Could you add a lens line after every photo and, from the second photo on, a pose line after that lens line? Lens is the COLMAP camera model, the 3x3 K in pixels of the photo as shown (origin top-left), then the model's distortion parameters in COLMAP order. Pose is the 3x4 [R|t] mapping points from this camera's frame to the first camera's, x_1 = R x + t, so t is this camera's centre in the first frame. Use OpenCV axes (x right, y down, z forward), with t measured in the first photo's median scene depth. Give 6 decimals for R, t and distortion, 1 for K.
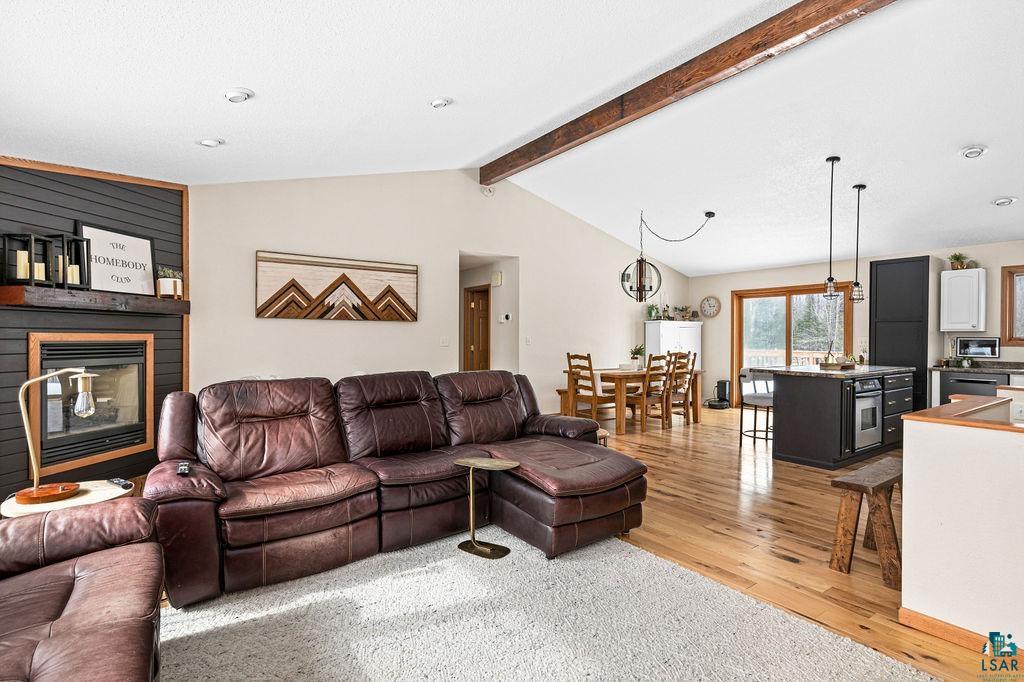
lens RADIAL K [[490.6, 0, 512.0], [0, 490.6, 341.0], [0, 0, 1]] dist [0.000273, 0.000191]
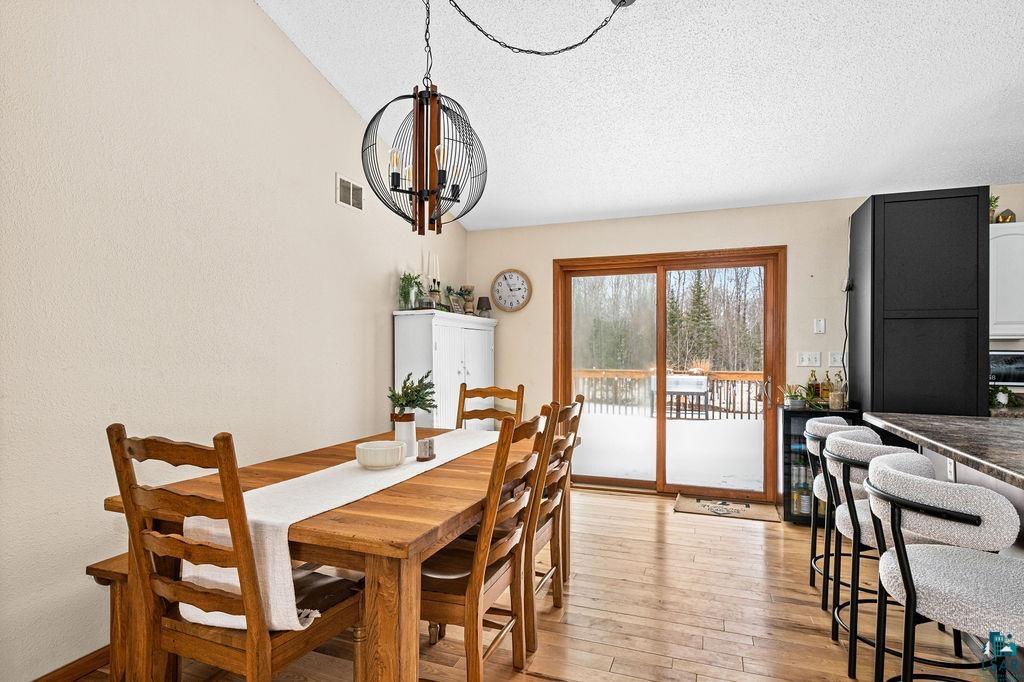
lens RADIAL K [[533.1, 0, 512.3], [0, 533.1, 351.3], [0, 0, 1]] dist [0.001743, 0.000295]
pose [[0.825411, -0.000244, 0.564532, 0.131780], [0.003552, 0.999982, -0.004761, -0.005562], [-0.564521, 0.005935, 0.825398, 0.761384]]
